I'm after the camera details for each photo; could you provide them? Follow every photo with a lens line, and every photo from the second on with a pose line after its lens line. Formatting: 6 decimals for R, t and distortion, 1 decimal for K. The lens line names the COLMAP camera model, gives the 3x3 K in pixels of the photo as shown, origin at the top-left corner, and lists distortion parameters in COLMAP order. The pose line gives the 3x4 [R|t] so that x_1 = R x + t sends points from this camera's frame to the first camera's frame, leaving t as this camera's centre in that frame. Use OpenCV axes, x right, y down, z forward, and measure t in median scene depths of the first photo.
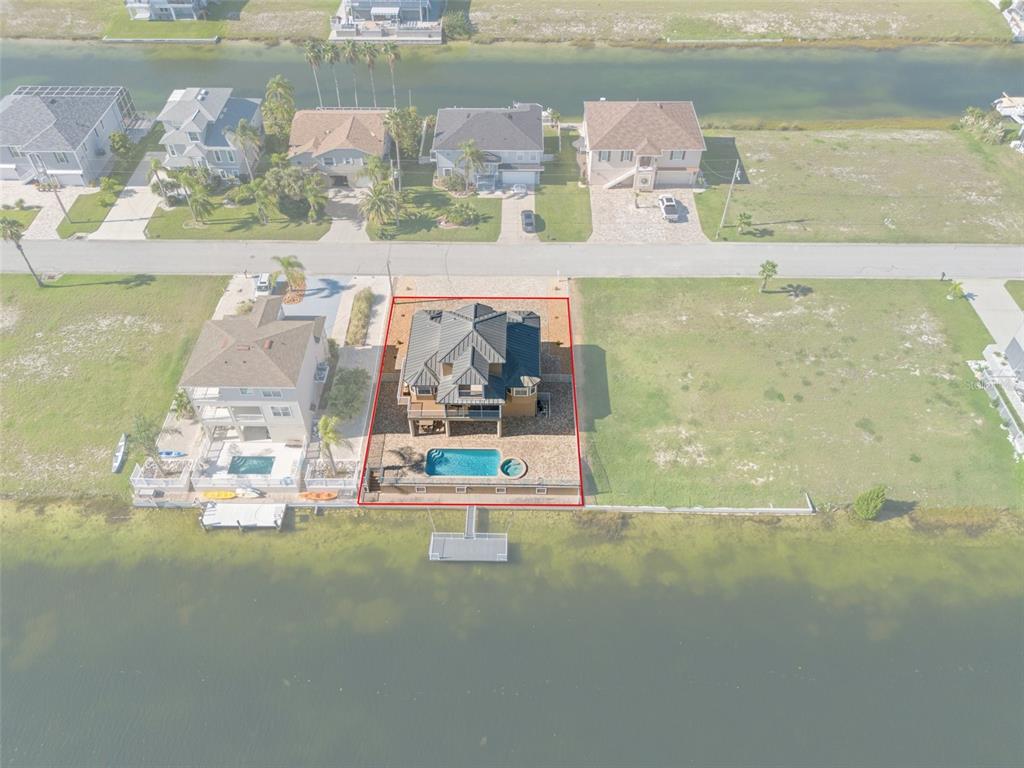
lens RADIAL K [[764.9, 0, 503.6], [0, 764.9, 378.1], [0, 0, 1]] dist [0.053809, -0.045413]
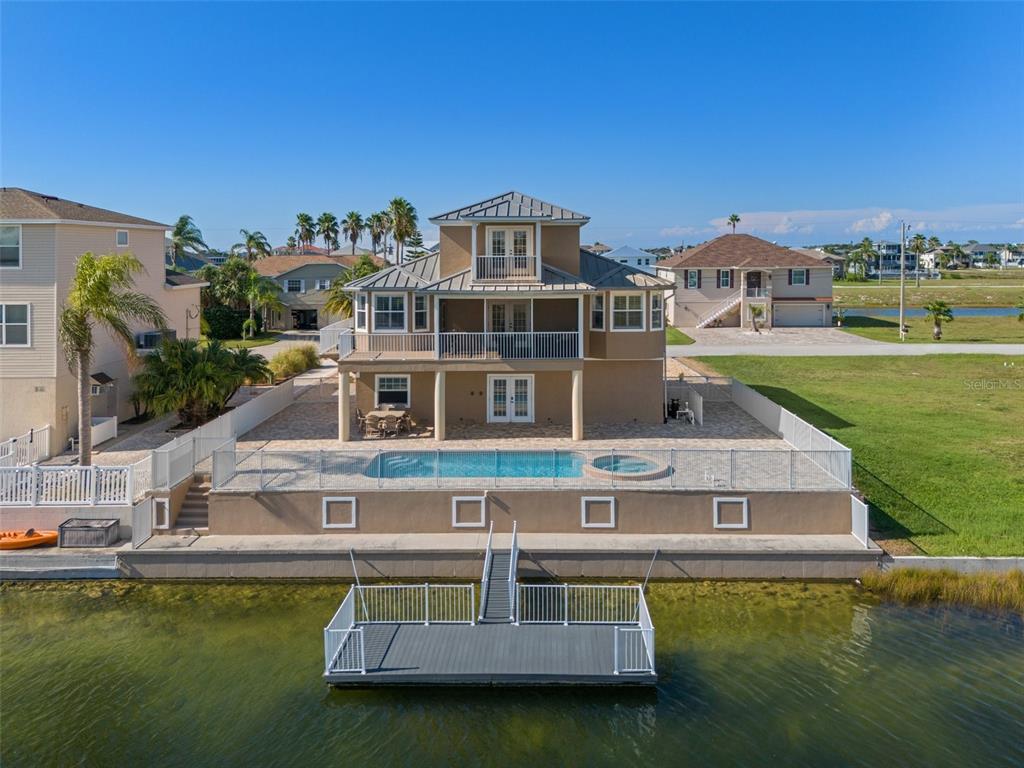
lens RADIAL K [[764.9, 0, 517.5], [0, 764.9, 378.2], [0, 0, 1]] dist [0.053809, -0.045413]
pose [[0.999988, -0.001224, -0.004710, -0.026571], [-0.001898, 0.793138, -0.609039, 0.227802], [0.004481, 0.609040, 0.793127, 0.562657]]
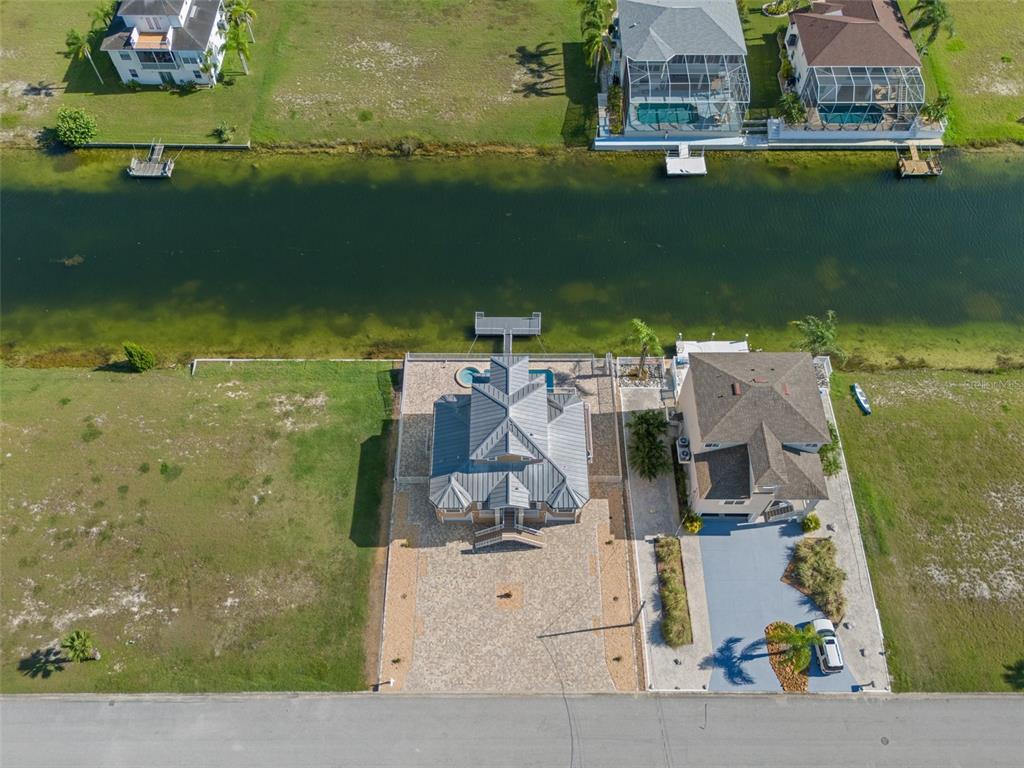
lens RADIAL K [[764.9, 0, 518.8], [0, 764.9, 435.5], [0, 0, 1]] dist [0.053809, -0.045413]
pose [[-0.999684, 0.020372, -0.014758, -0.030222], [-0.020147, -0.297070, 0.954643, -0.700697], [0.015063, 0.954638, 0.297386, 0.603594]]
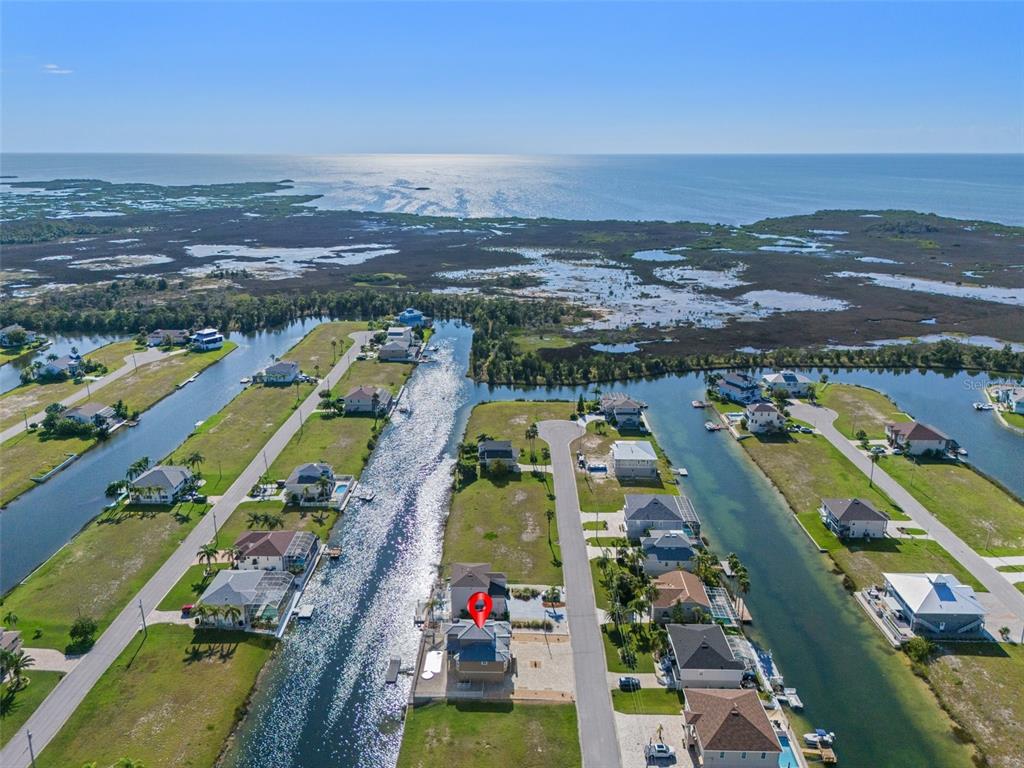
lens RADIAL K [[764.9, 0, 514.0], [0, 764.9, 383.0], [0, 0, 1]] dist [0.053809, -0.045413]
pose [[0.013683, 0.296013, -0.955086, 1.430672], [-0.725457, 0.660286, 0.194252, -0.794006], [0.688131, 0.690216, 0.223779, 0.097232]]
